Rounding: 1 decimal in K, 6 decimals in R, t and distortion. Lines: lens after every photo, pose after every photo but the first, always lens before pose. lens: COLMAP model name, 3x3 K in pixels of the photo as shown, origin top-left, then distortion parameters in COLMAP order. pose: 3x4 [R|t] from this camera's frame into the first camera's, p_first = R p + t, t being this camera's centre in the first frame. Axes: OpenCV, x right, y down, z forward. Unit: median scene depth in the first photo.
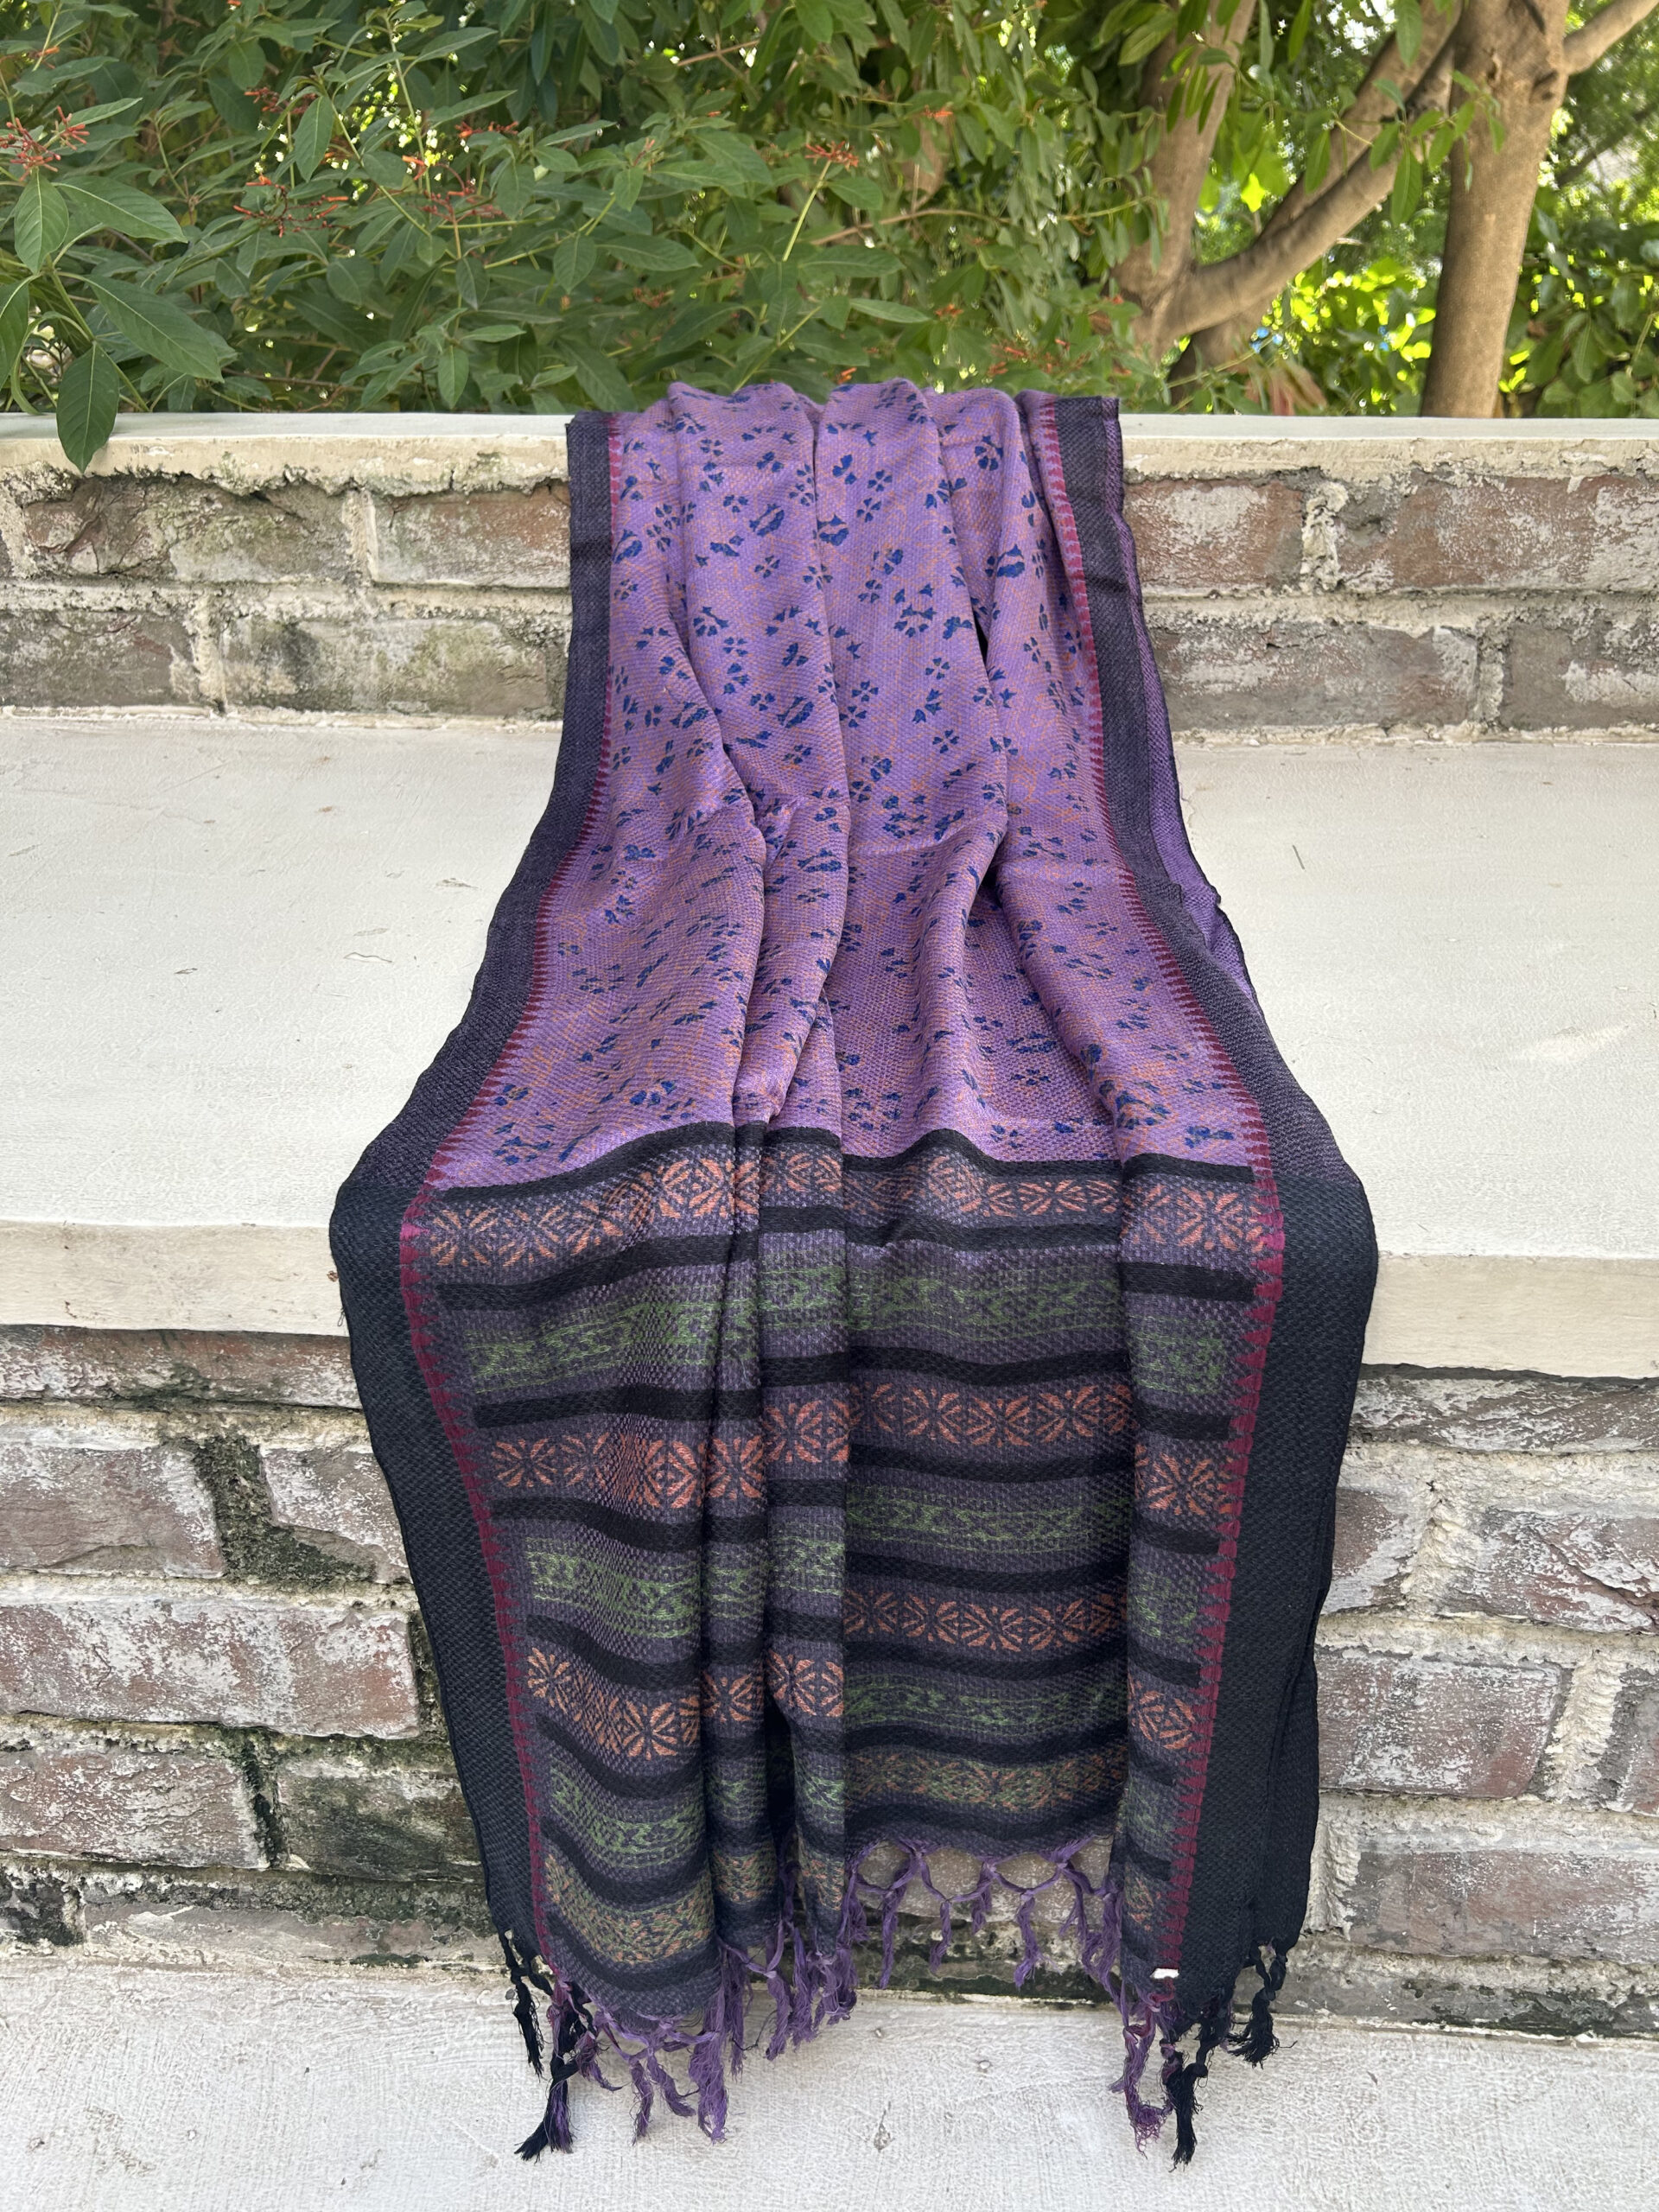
lens RADIAL K [[1693.5, 0, 831.9], [0, 1693.5, 1112.3], [0, 0, 1]] dist [0.030842, -0.045173]
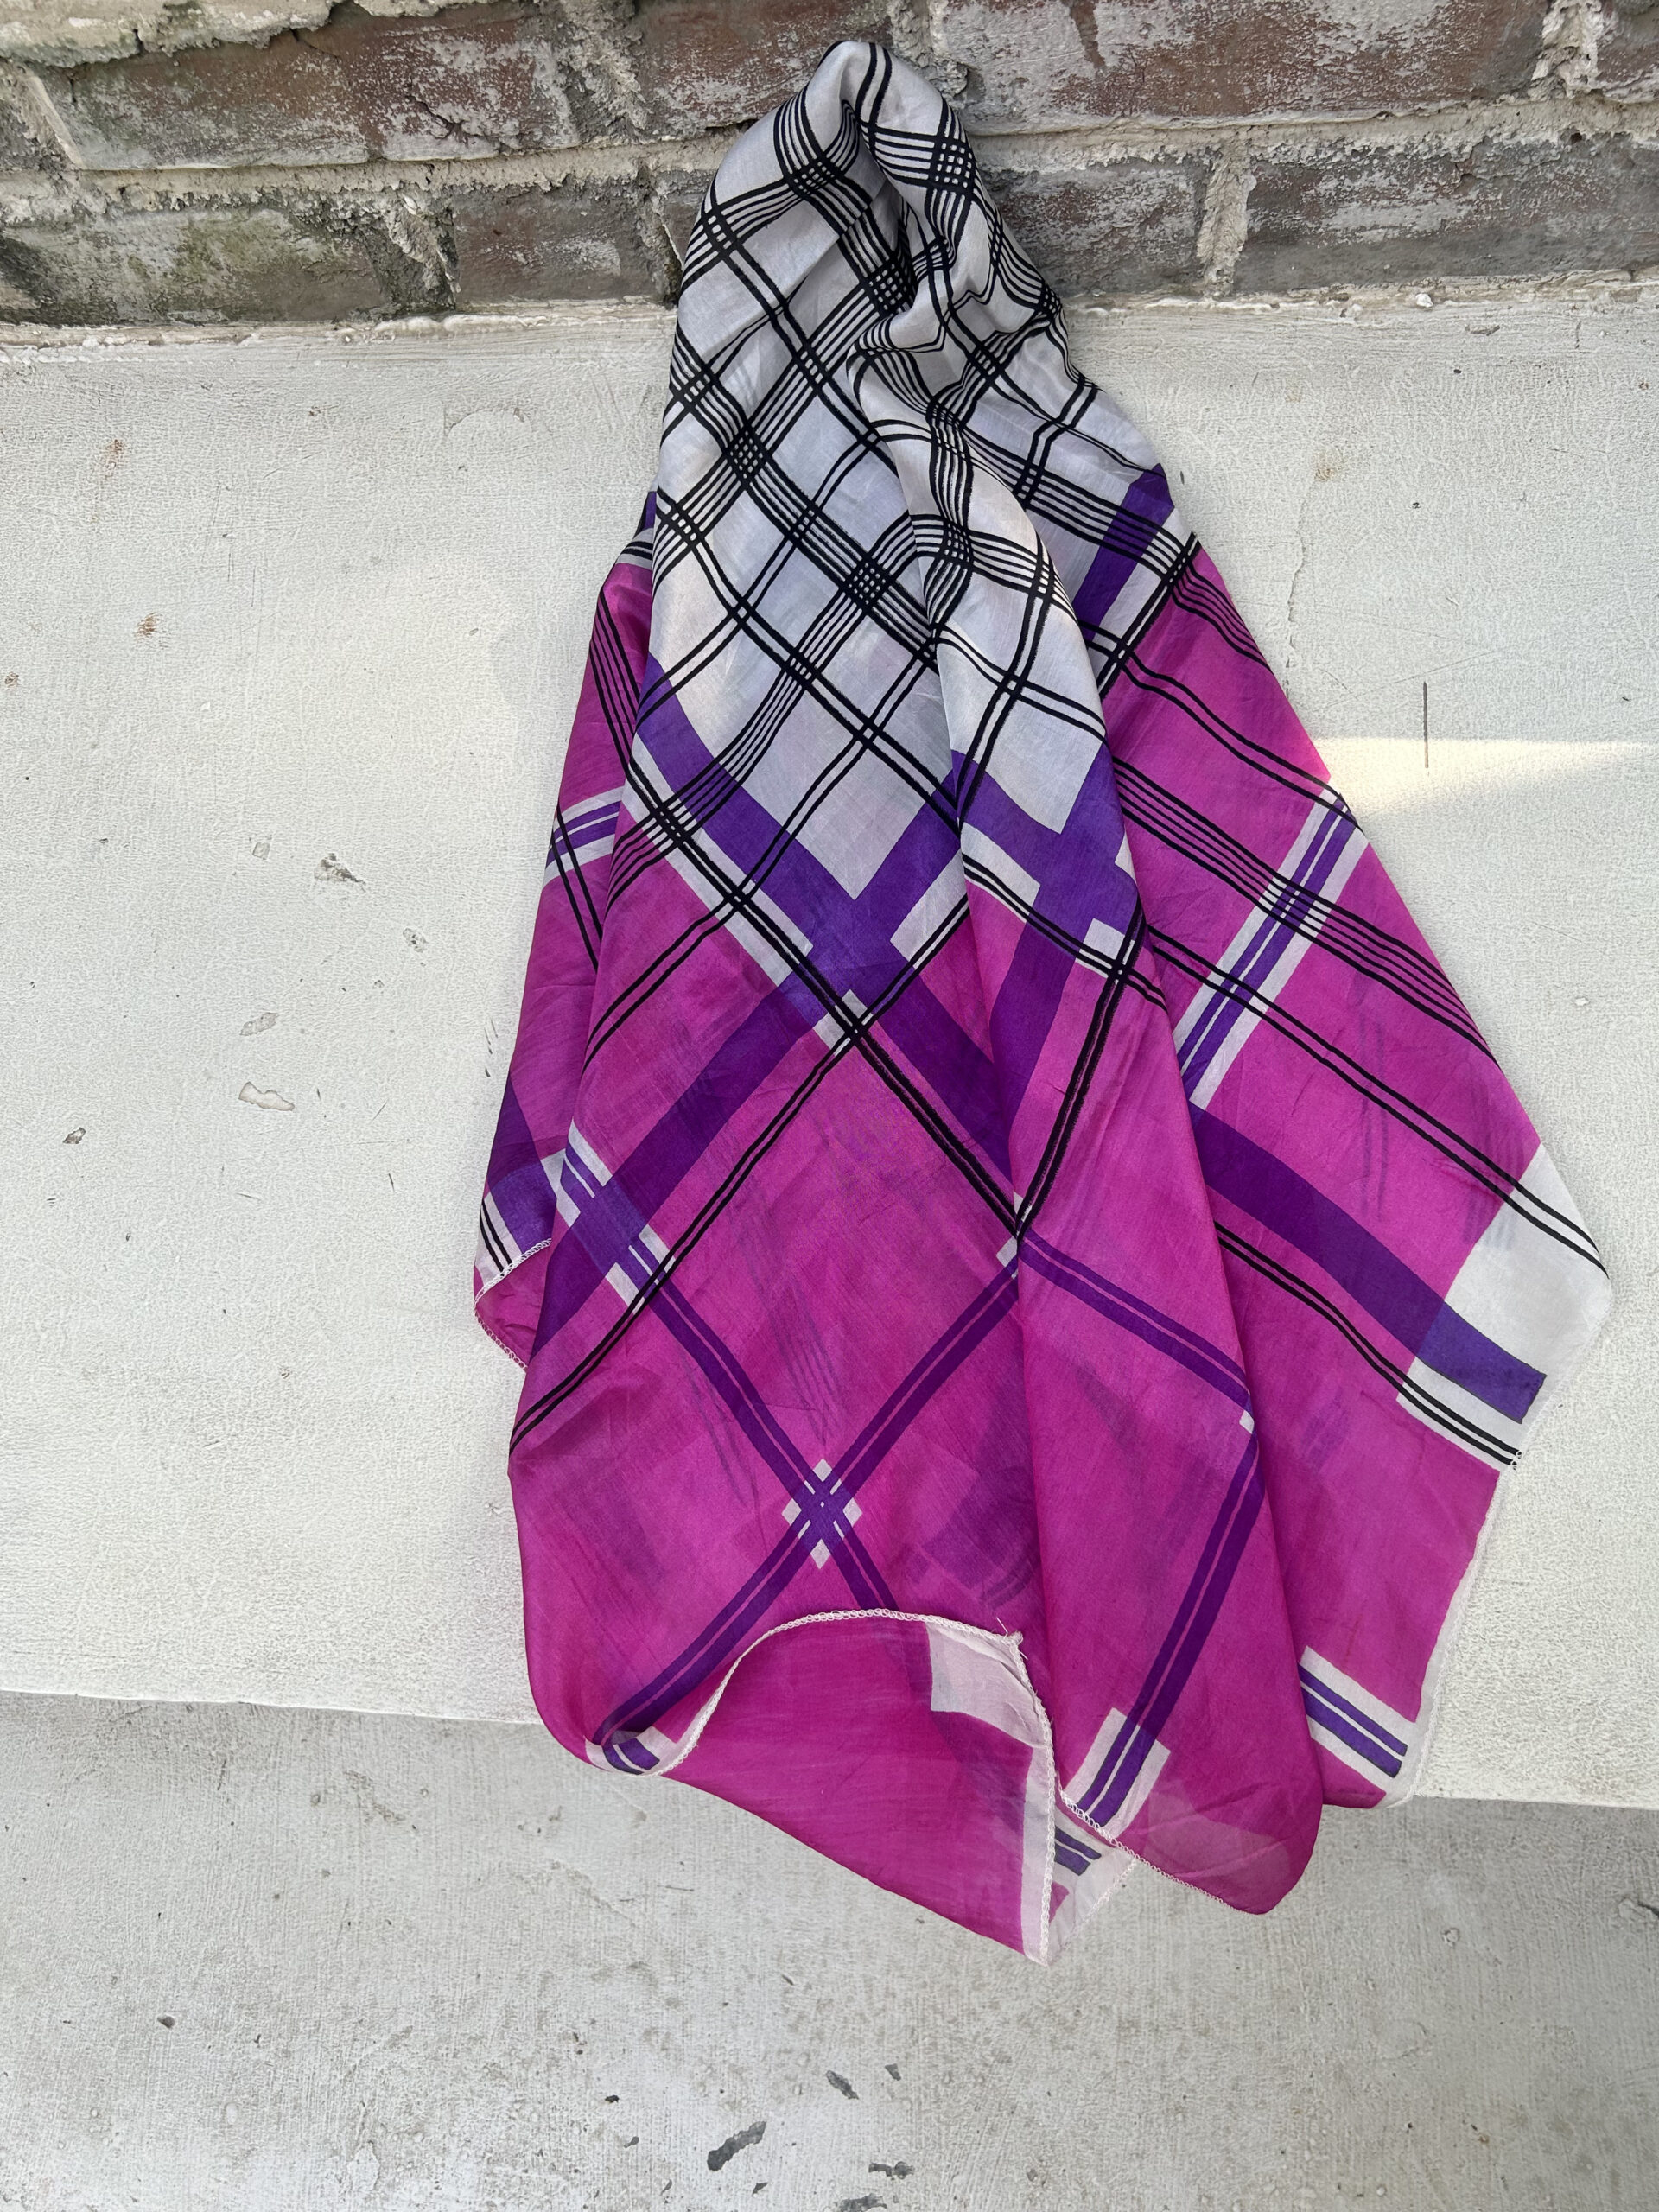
lens RADIAL K [[1693.5, 0, 818.1], [0, 1693.5, 1116.8], [0, 0, 1]] dist [0.030842, -0.045173]
pose [[0.993646, -0.036616, -0.106425, 0.073257], [0.100658, 0.712147, 0.694777, -0.493297], [0.050350, -0.701075, 0.711308, 0.294272]]
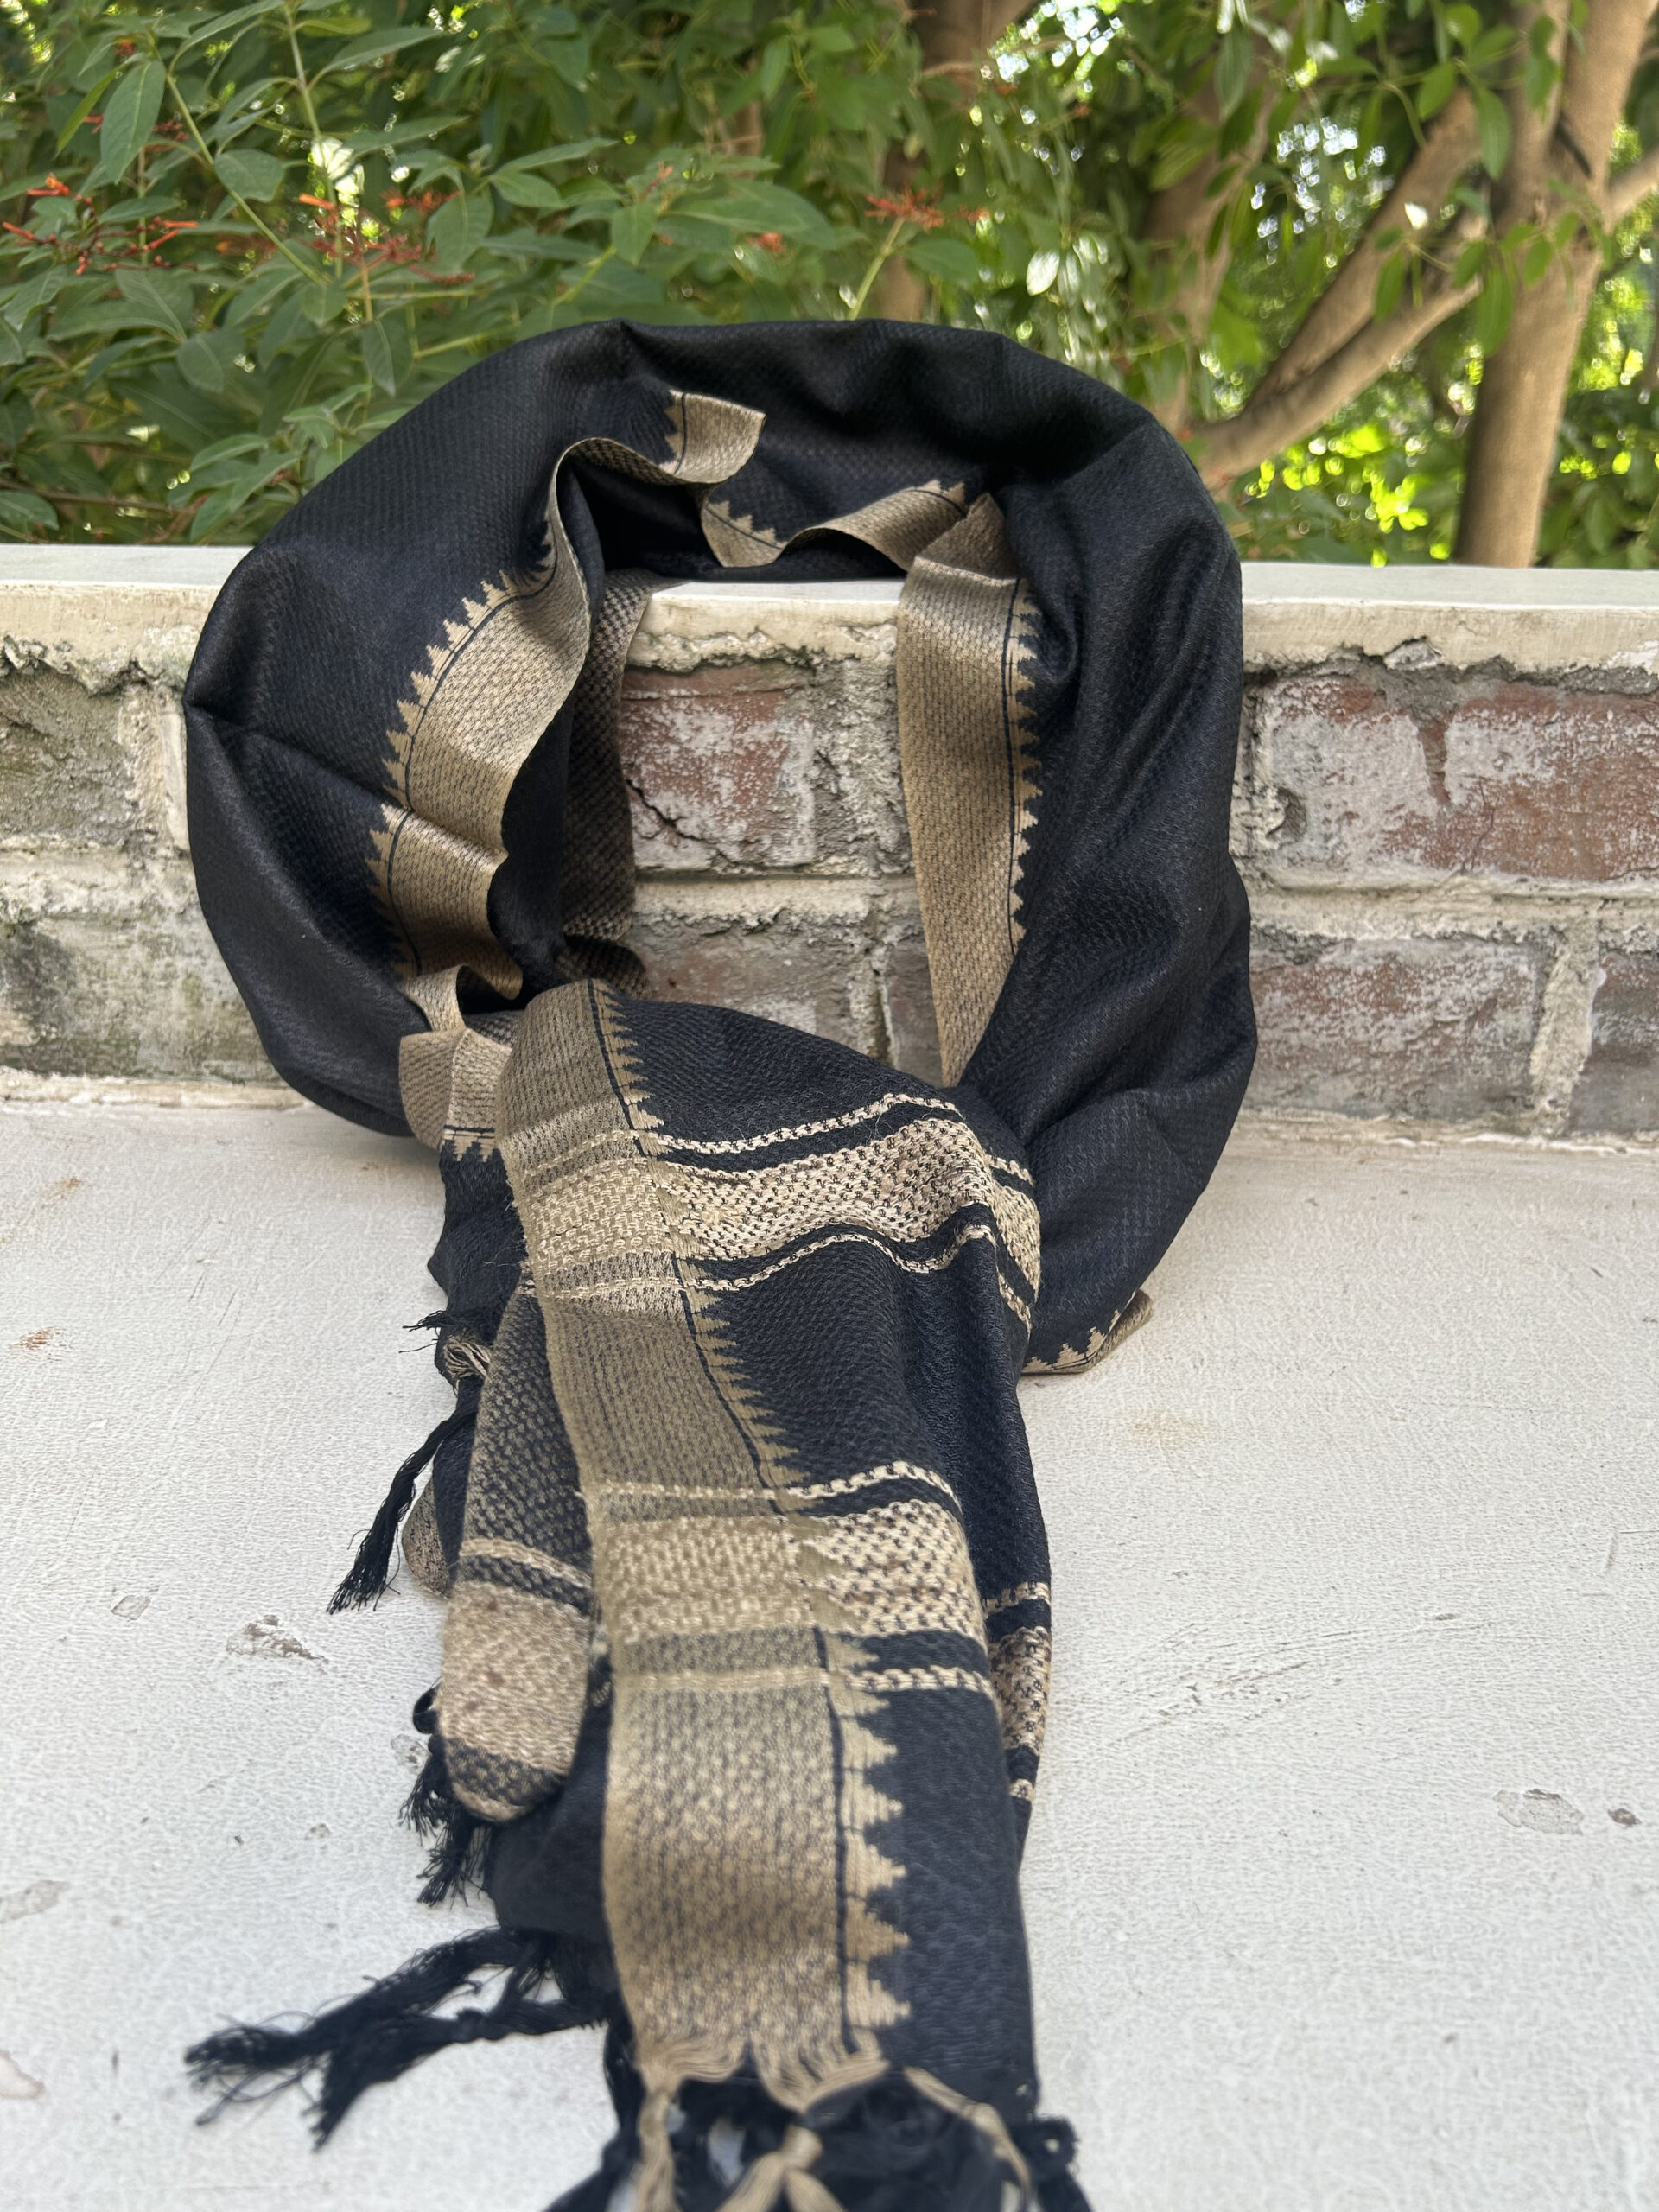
lens RADIAL K [[1693.5, 0, 823.7], [0, 1693.5, 1112.7], [0, 0, 1]] dist [0.030842, -0.045173]
pose [[0.999376, 0.004700, 0.034994, -0.087358], [-0.001781, 0.996549, -0.082988, -0.190706], [-0.035263, 0.082874, 0.995936, 0.480000]]
